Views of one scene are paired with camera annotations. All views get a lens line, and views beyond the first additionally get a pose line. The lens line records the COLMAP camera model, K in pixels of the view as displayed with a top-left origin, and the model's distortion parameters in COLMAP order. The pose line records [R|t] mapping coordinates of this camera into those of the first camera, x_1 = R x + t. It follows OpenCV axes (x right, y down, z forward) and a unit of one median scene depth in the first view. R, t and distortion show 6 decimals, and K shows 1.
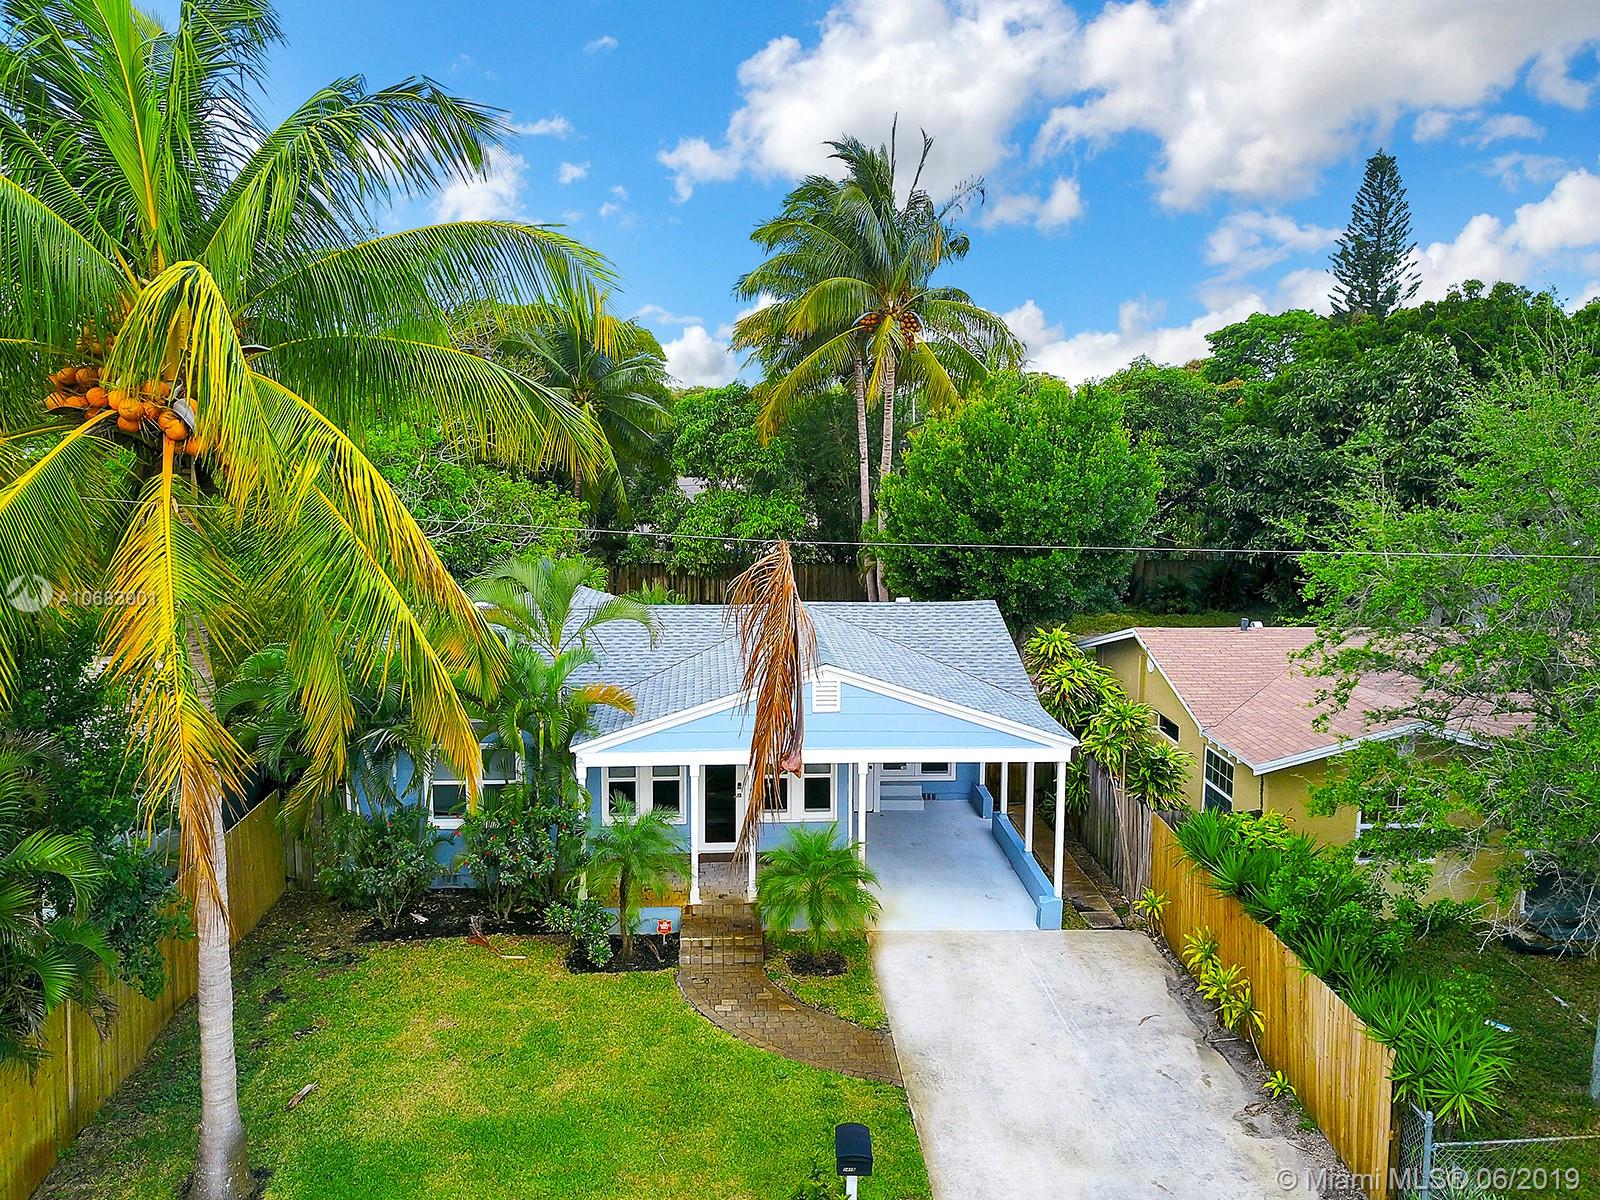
lens RADIAL K [[1286.6, 0, 800.0], [0, 1286.6, 600.0], [0, 0, 1]] dist [0.002589, 0.004316]
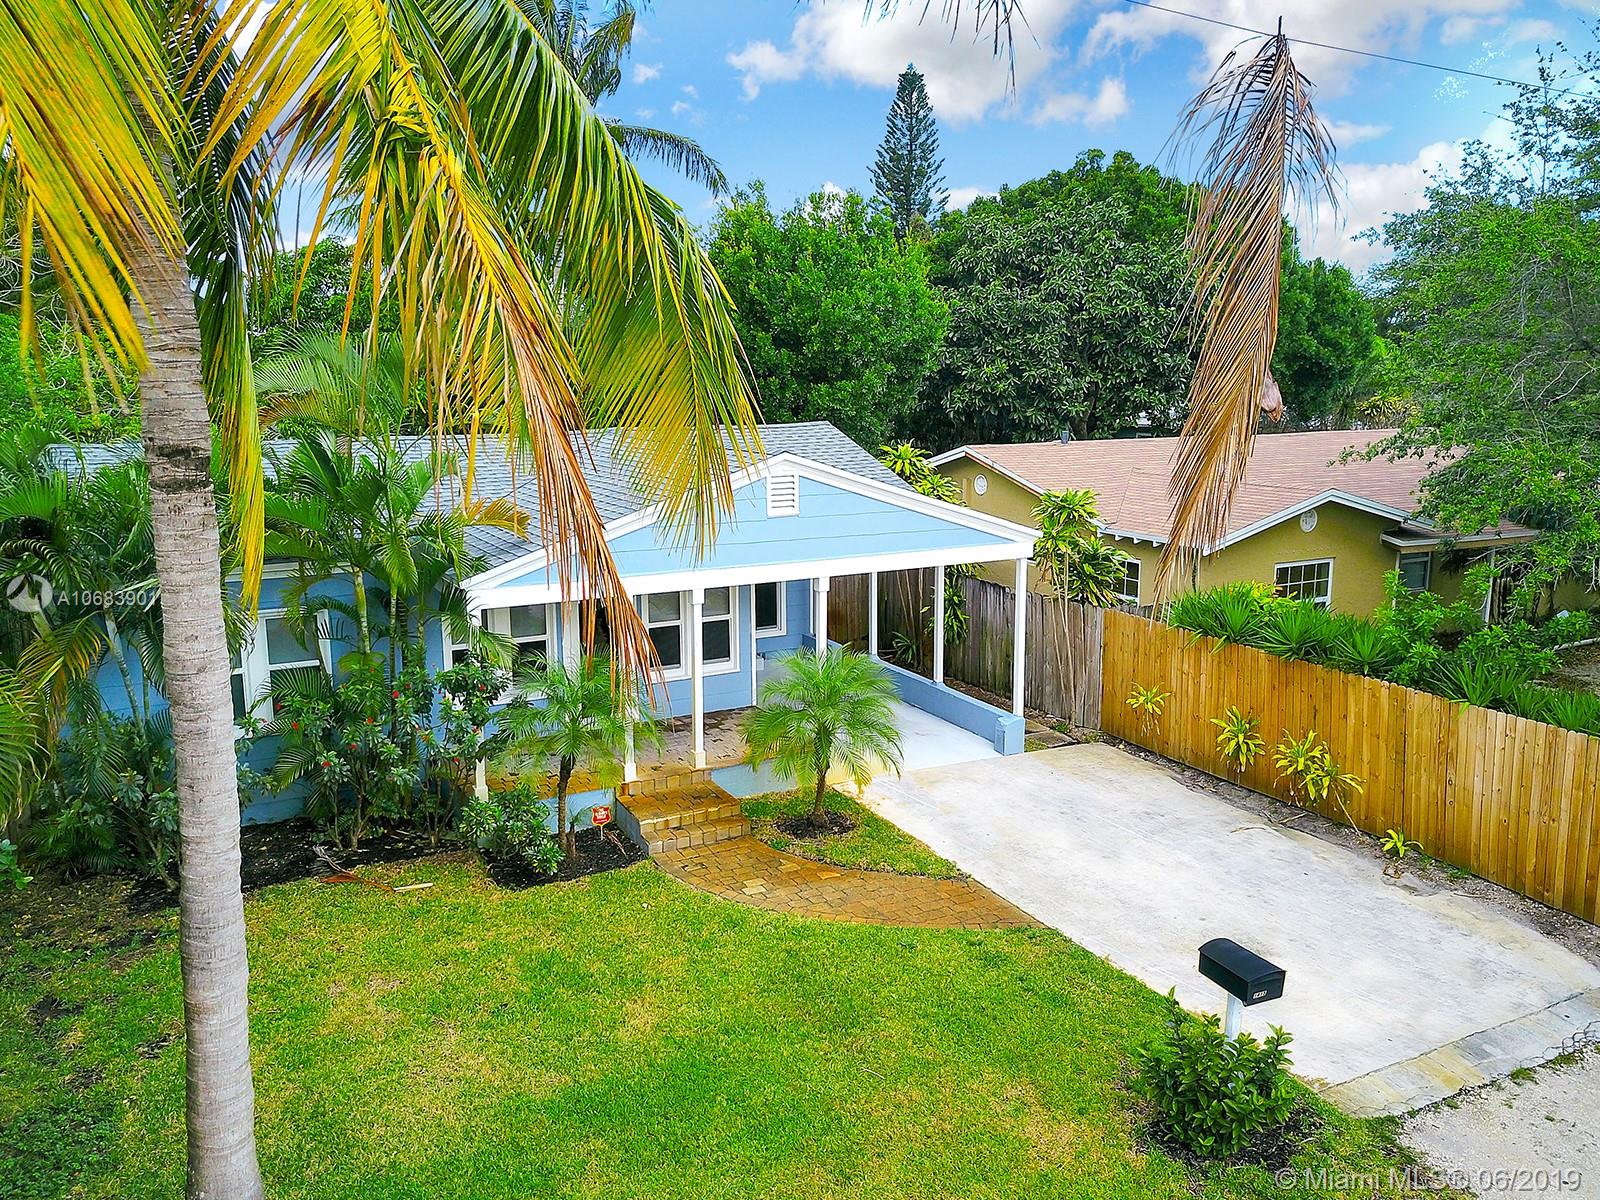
lens RADIAL K [[1260.0, 0, 800.0], [0, 1260.0, 600.0], [0, 0, 1]] dist [0.010469, -0.000448]
pose [[0.908558, -0.086563, 0.408693, -0.289564], [0.074763, 0.996195, 0.044796, 0.104610], [-0.411015, -0.010145, 0.911572, 0.283494]]
